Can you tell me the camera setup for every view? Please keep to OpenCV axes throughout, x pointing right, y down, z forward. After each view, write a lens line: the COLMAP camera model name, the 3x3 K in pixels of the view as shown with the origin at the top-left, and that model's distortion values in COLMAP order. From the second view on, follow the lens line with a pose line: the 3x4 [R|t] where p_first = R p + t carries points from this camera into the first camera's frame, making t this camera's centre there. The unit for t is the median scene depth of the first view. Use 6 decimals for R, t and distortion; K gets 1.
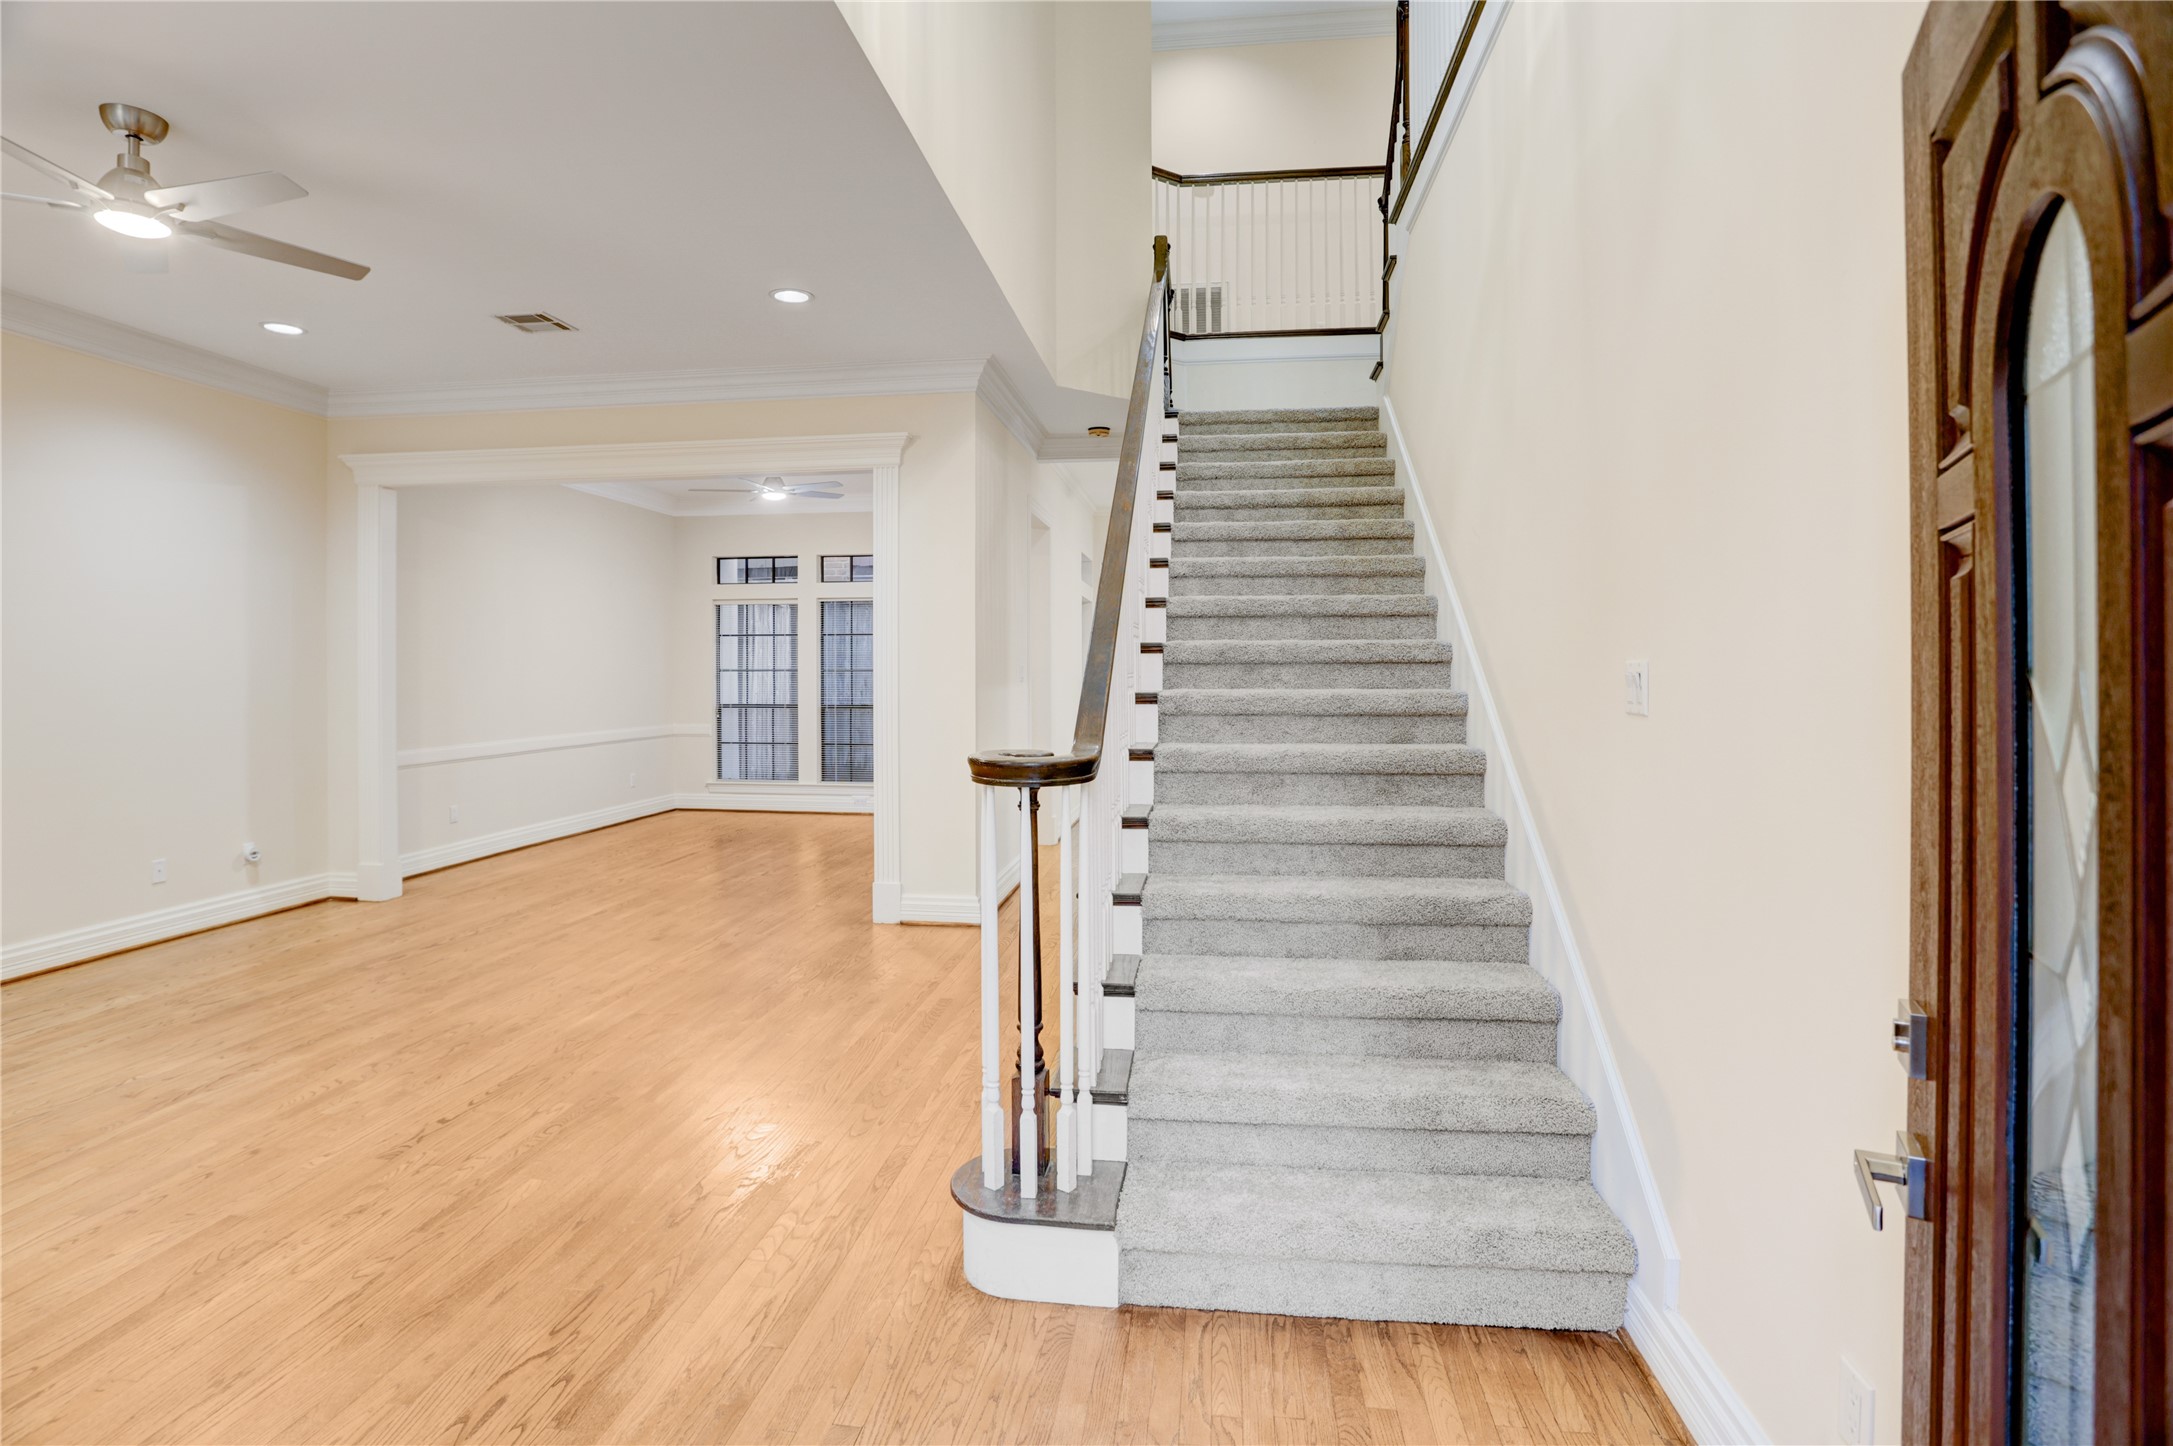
lens RADIAL K [[1059.2, 0, 1053.6], [0, 1059.2, 672.7], [0, 0, 1]] dist [-0.033276, 0.018725]
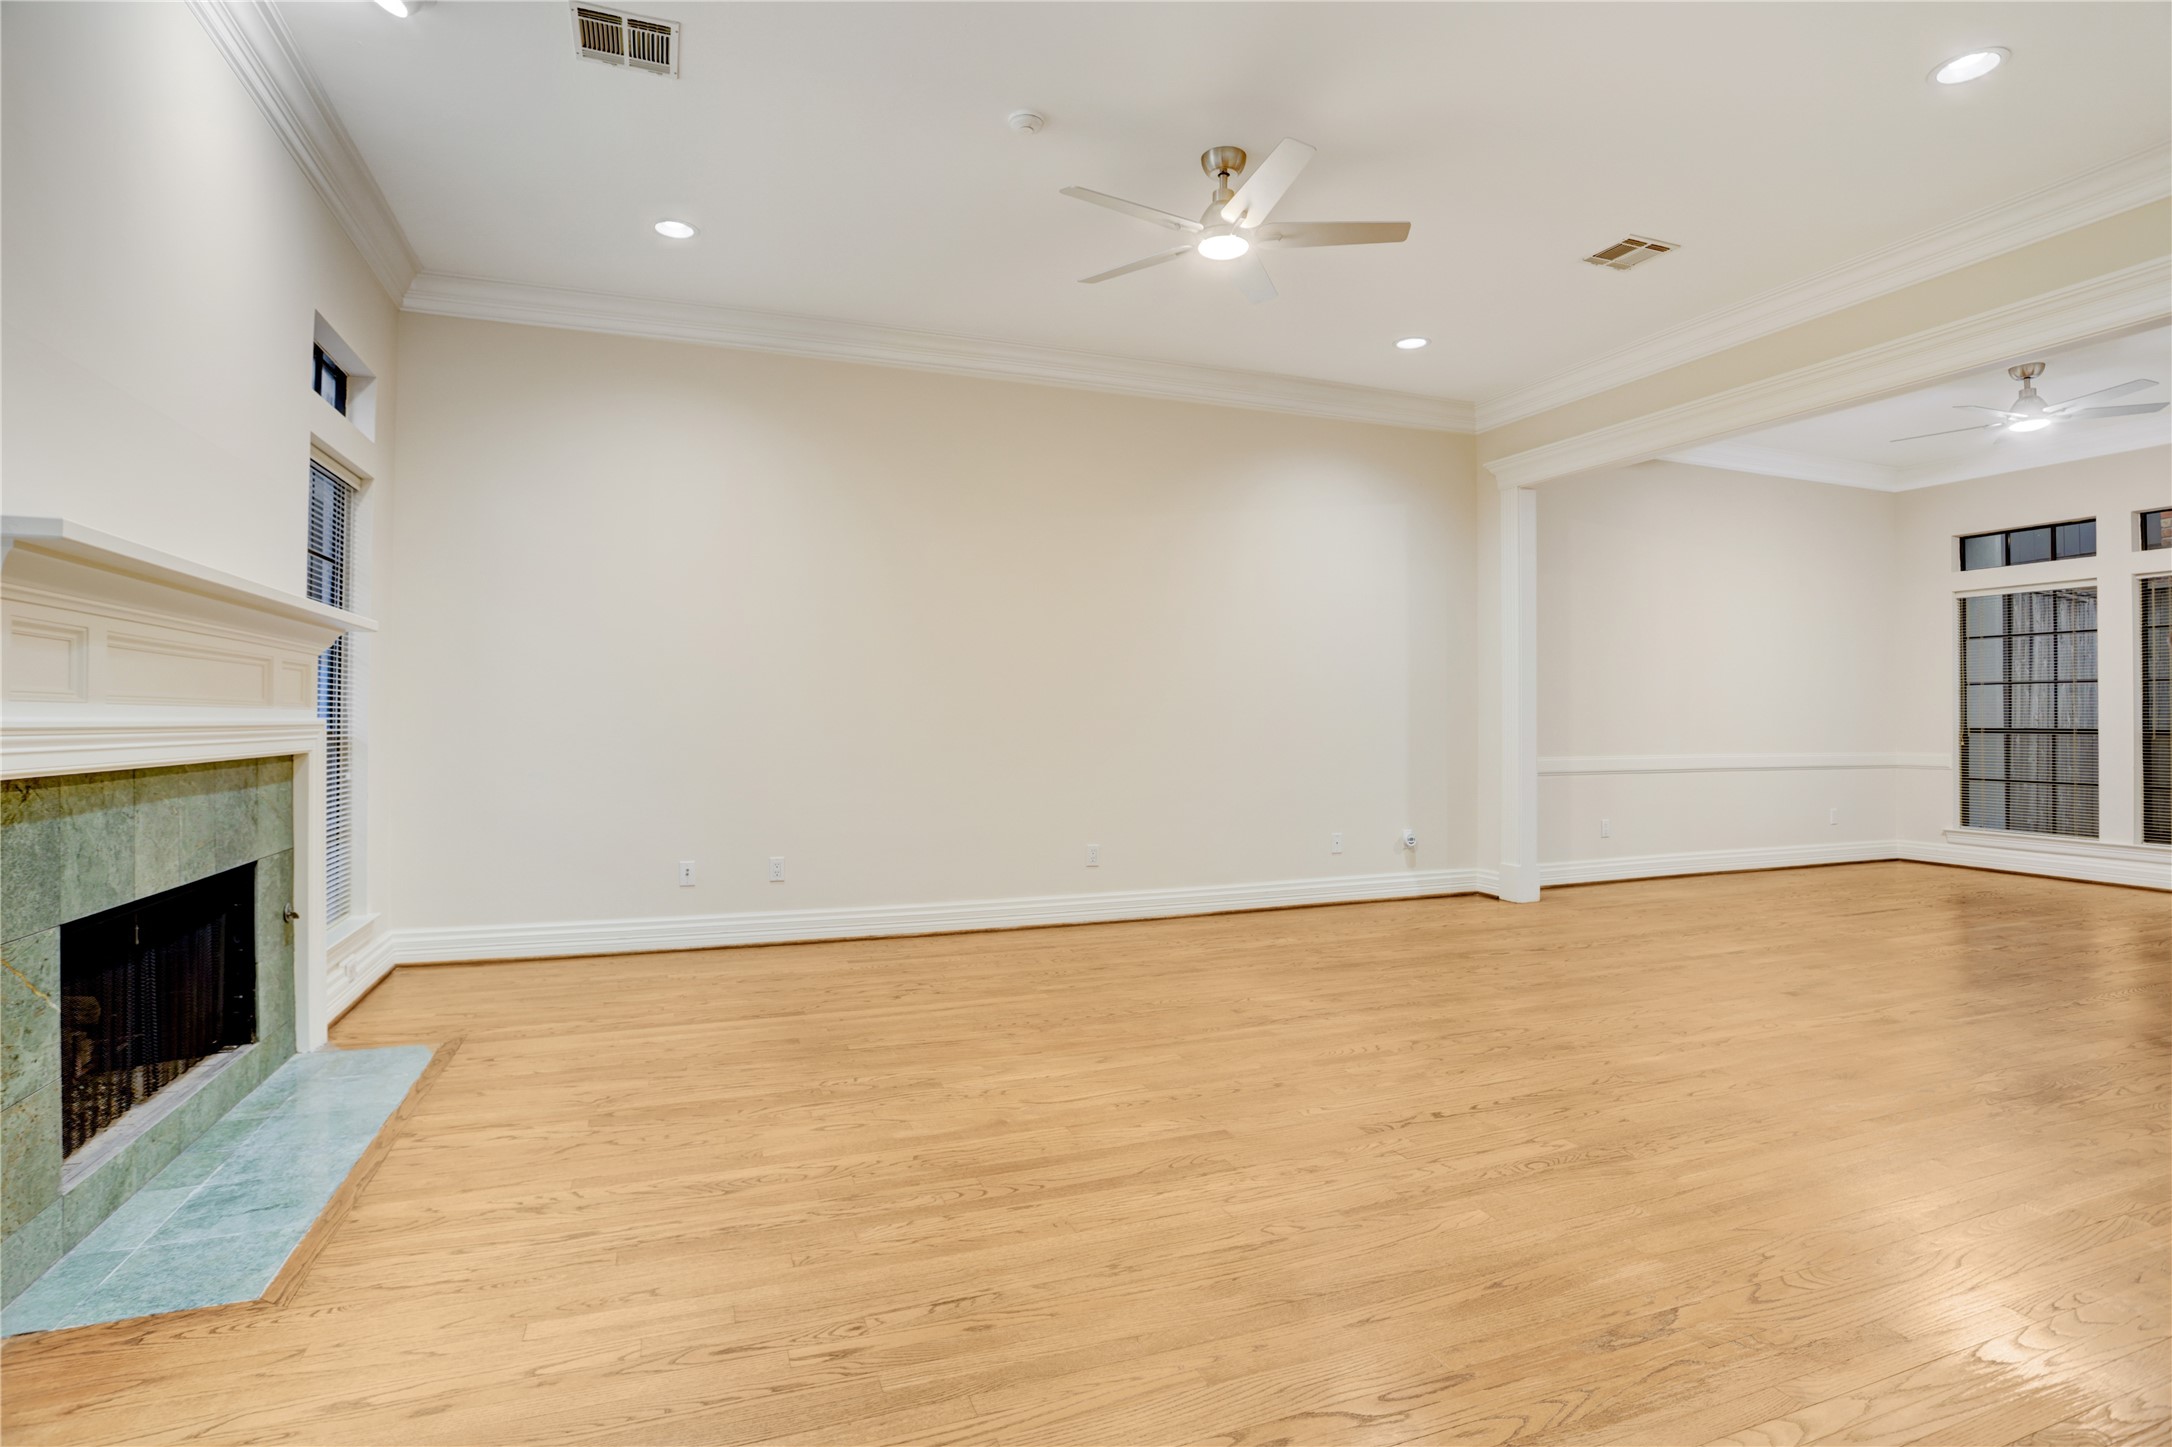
lens RADIAL K [[1074.6, 0, 1093.2], [0, 1074.6, 702.5], [0, 0, 1]] dist [-0.074750, 0.032954]
pose [[0.499729, -0.012700, -0.866089, 0.044444], [-0.004306, 0.999844, -0.017146, 0.075749], [0.866171, 0.012298, 0.499596, 0.236341]]
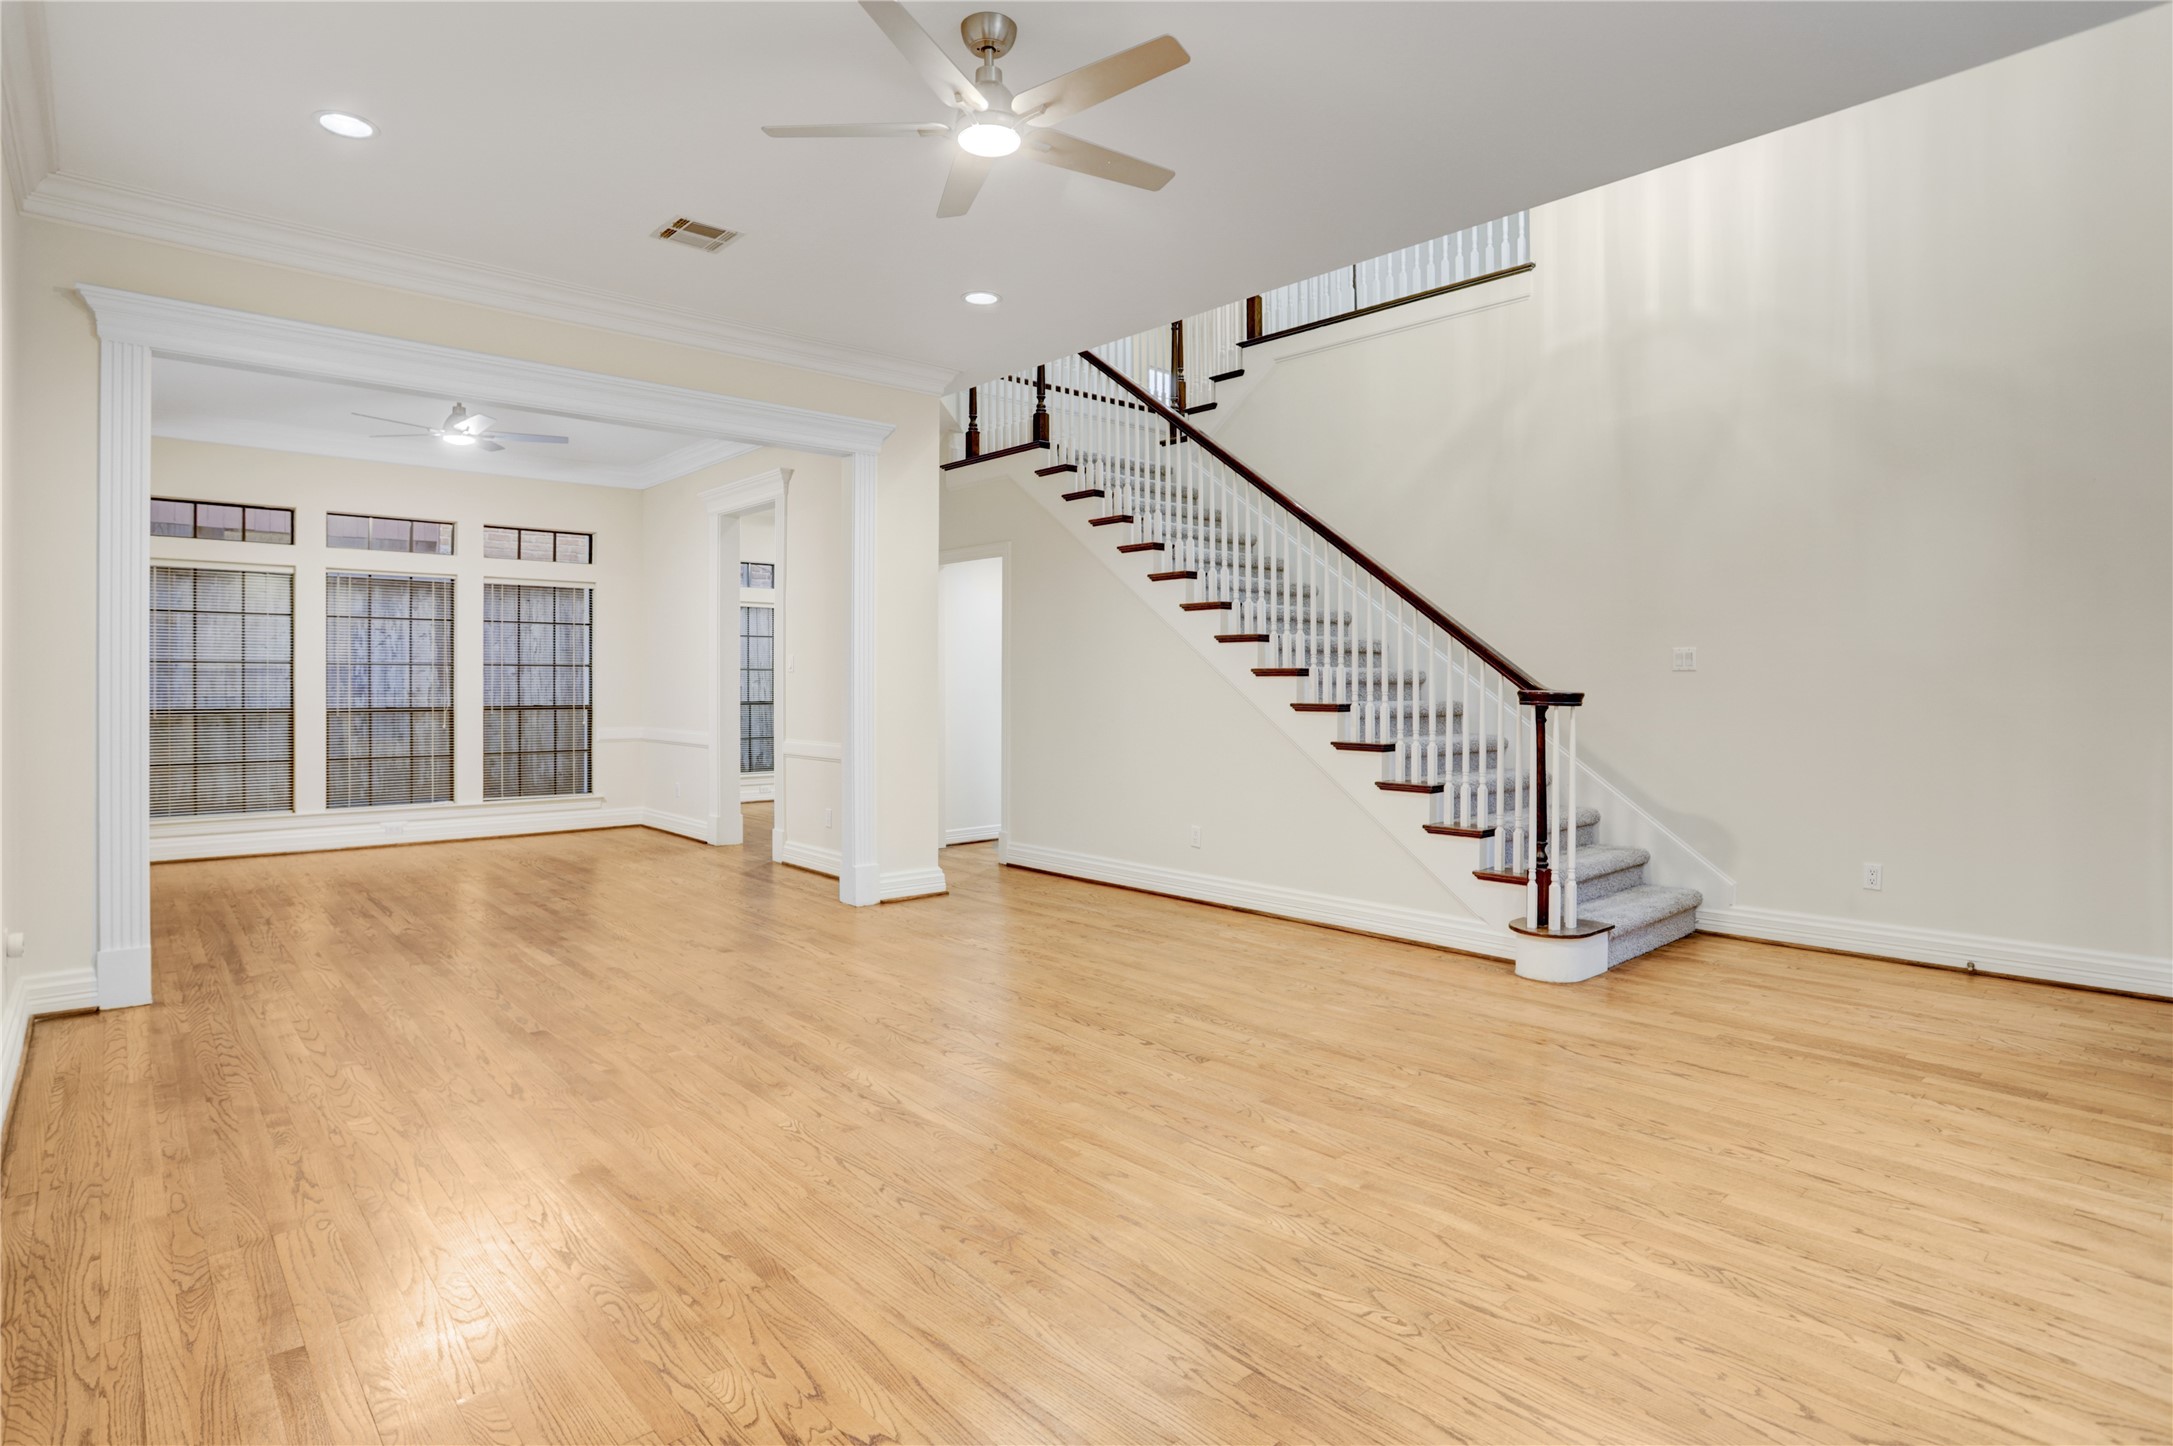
lens RADIAL K [[1092.6, 0, 1079.3], [0, 1092.6, 687.1], [0, 0, 1]] dist [-0.055865, 0.023154]
pose [[0.649099, 0.000731, 0.760704, -1.219535], [0.000112, 0.999999, -0.001056, 0.044070], [-0.760704, 0.000771, 0.649098, 0.252812]]
